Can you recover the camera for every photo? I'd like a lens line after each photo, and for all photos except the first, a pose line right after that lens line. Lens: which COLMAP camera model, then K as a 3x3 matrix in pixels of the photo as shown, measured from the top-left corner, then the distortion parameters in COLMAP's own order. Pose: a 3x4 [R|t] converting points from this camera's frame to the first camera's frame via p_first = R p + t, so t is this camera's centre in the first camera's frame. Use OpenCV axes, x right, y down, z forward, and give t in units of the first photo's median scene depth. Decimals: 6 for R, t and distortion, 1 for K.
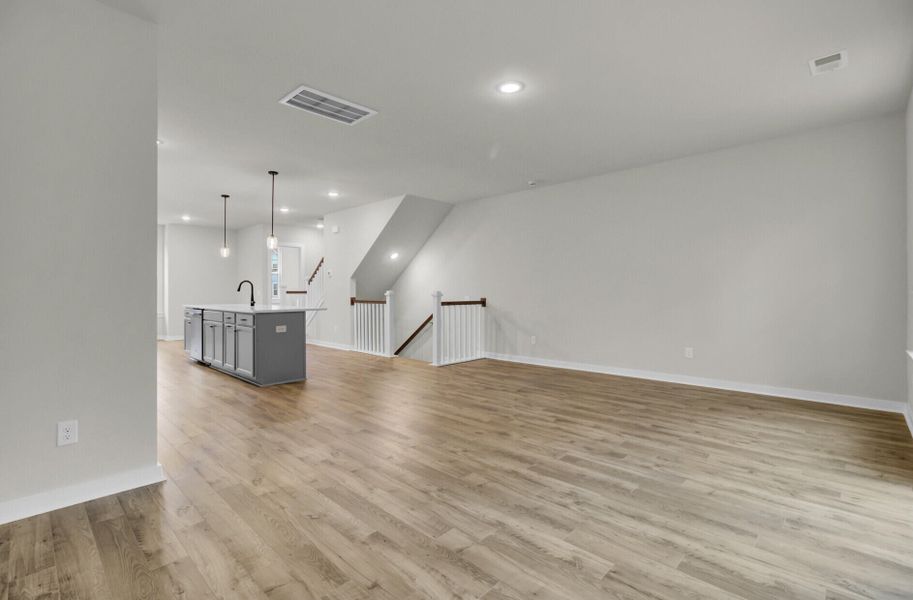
lens RADIAL K [[419.4, 0, 458.9], [0, 419.4, 299.5], [0, 0, 1]] dist [-0.005421, 0.002495]
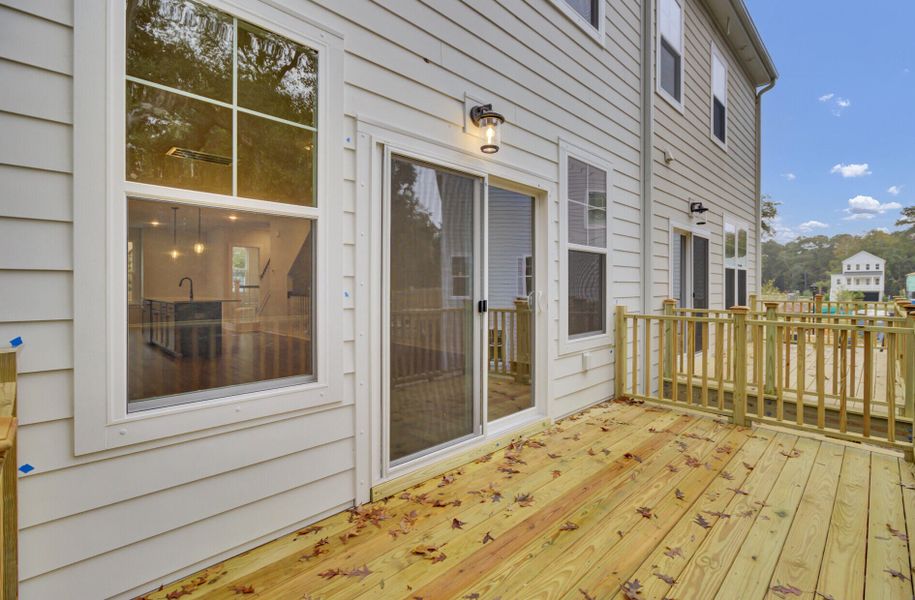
lens RADIAL K [[420.3, 0, 463.3], [0, 420.3, 293.7], [0, 0, 1]] dist [-0.005421, 0.002495]
pose [[0.999626, 0.002941, -0.027184, 0.607364], [-0.002975, 0.999995, -0.001227, 0.003217], [0.027180, 0.001307, 0.999630, -0.376622]]
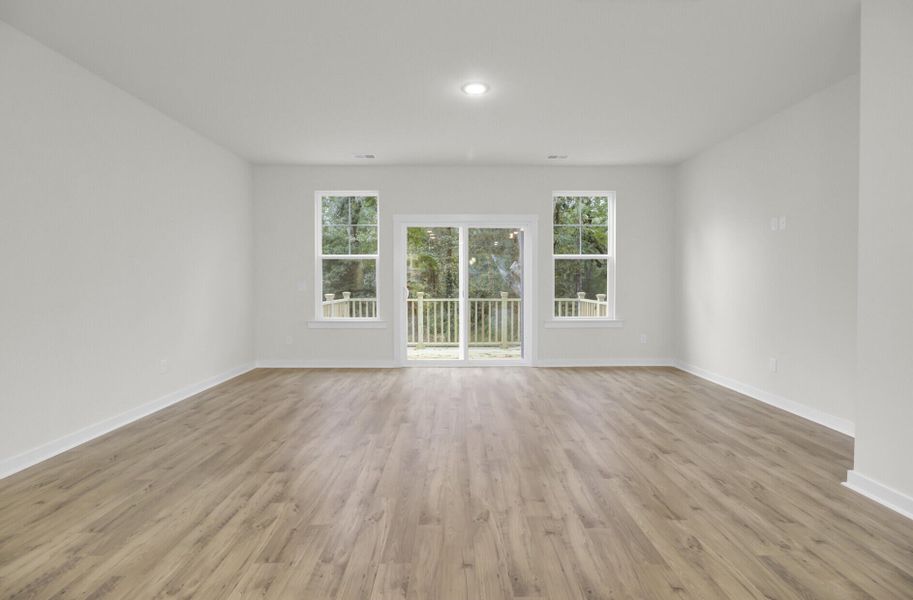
lens RADIAL K [[419.4, 0, 471.2], [0, 419.4, 275.9], [0, 0, 1]] dist [-0.005421, 0.002495]
pose [[-0.709838, 0.016897, 0.704162, -0.569835], [0.018575, 0.999814, -0.005267, -0.038692], [-0.704120, 0.009341, -0.710020, 1.655097]]
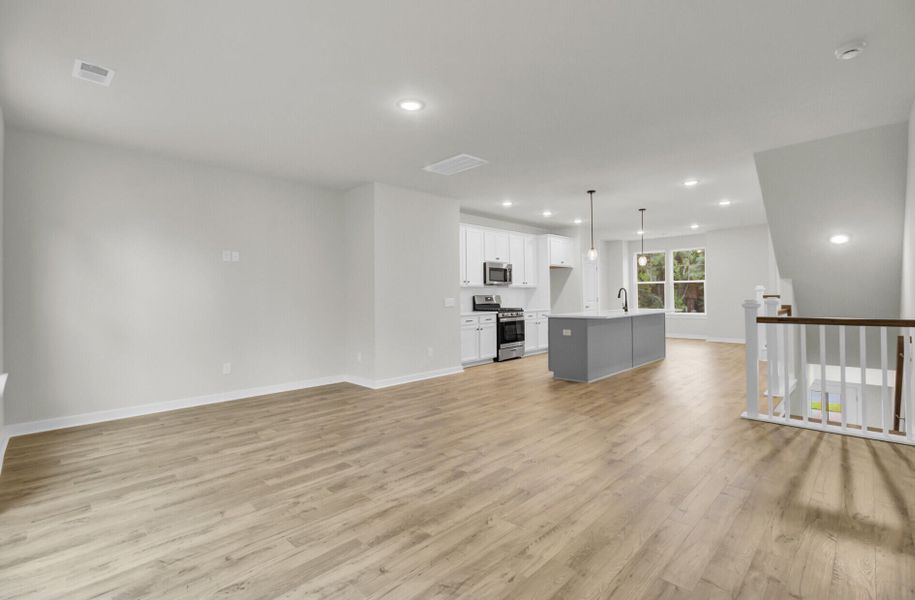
lens RADIAL K [[420.3, 0, 453.6], [0, 420.3, 291.0], [0, 0, 1]] dist [-0.005421, 0.002495]
pose [[-0.021447, -0.008032, -0.999738, 1.073769], [-0.007418, 0.999941, -0.007874, -0.044649], [0.999742, 0.007247, -0.021506, 1.055452]]
